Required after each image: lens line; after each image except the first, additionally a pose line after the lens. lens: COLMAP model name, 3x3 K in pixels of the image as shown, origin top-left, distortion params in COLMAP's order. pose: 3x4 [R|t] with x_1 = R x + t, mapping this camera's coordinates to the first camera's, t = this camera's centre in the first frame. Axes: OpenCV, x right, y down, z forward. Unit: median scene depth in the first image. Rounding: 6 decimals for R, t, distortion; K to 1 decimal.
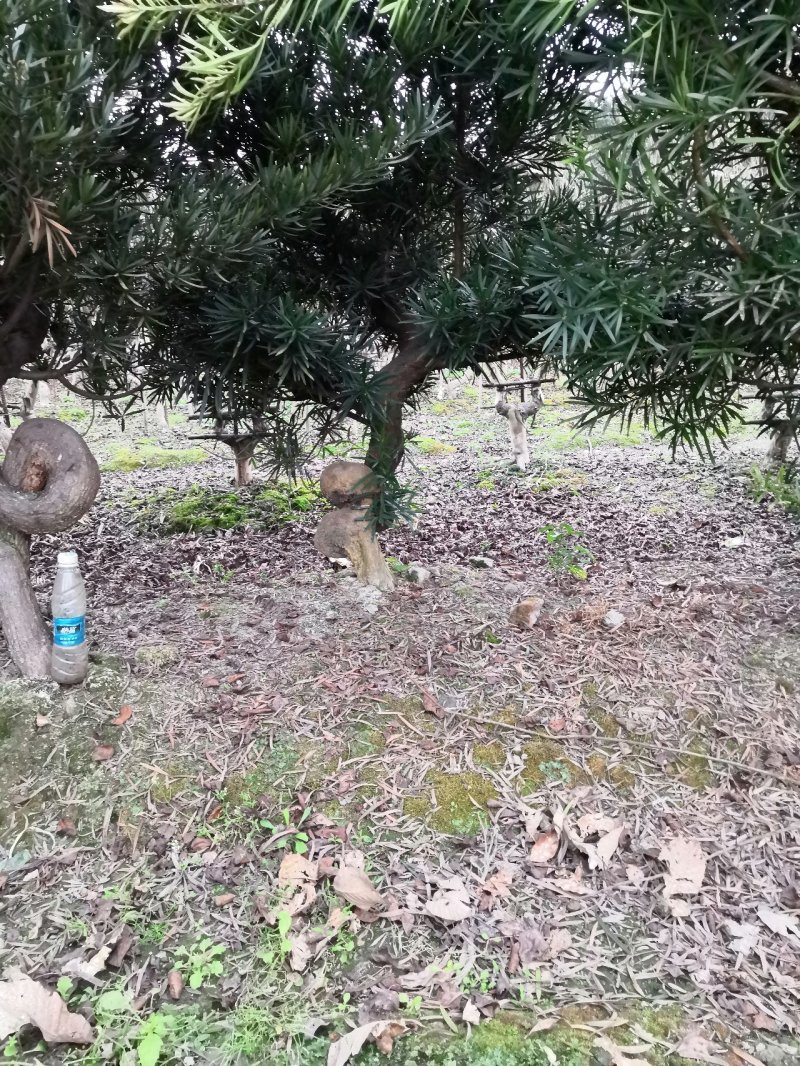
lens RADIAL K [[838.7, 0, 398.9], [0, 838.7, 526.3], [0, 0, 1]] dist [-0.008942, 0.049493]
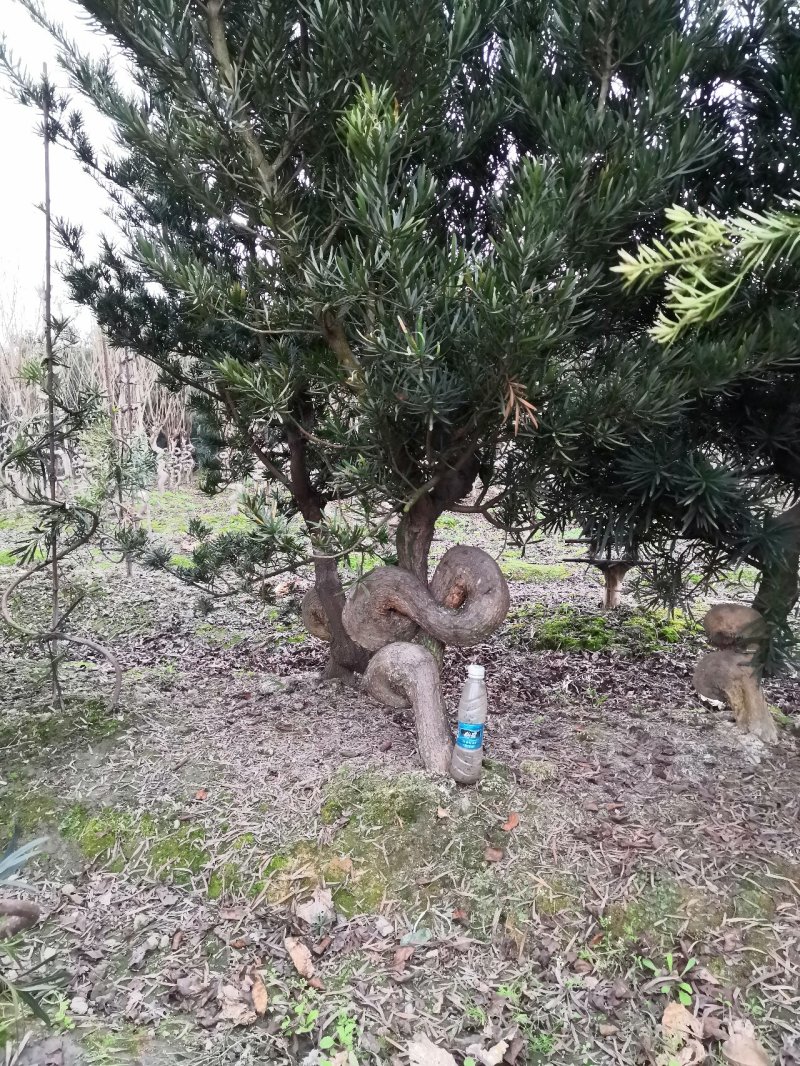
lens RADIAL K [[838.7, 0, 398.9], [0, 838.7, 526.3], [0, 0, 1]] dist [-0.008942, 0.049493]
pose [[0.919092, 0.067822, -0.388162, -0.046625], [-0.117096, 0.987586, -0.104705, -0.016983], [0.376242, 0.141686, 0.915624, -0.077467]]
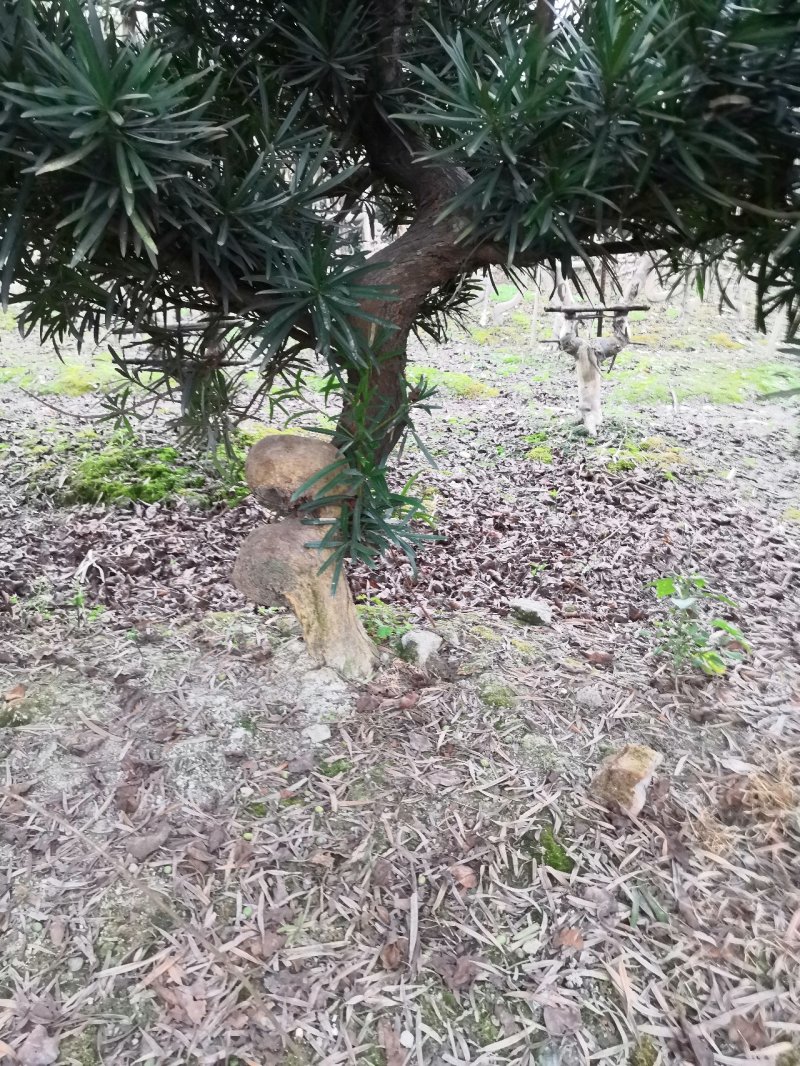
lens RADIAL K [[820.5, 0, 396.1], [0, 820.5, 535.1], [0, 0, 1]] dist [-0.036271, 0.066966]
pose [[0.996875, 0.069569, -0.037409, 0.023082], [-0.065298, 0.992295, 0.105296, -0.070635], [0.044446, -0.102524, 0.993737, 0.469666]]
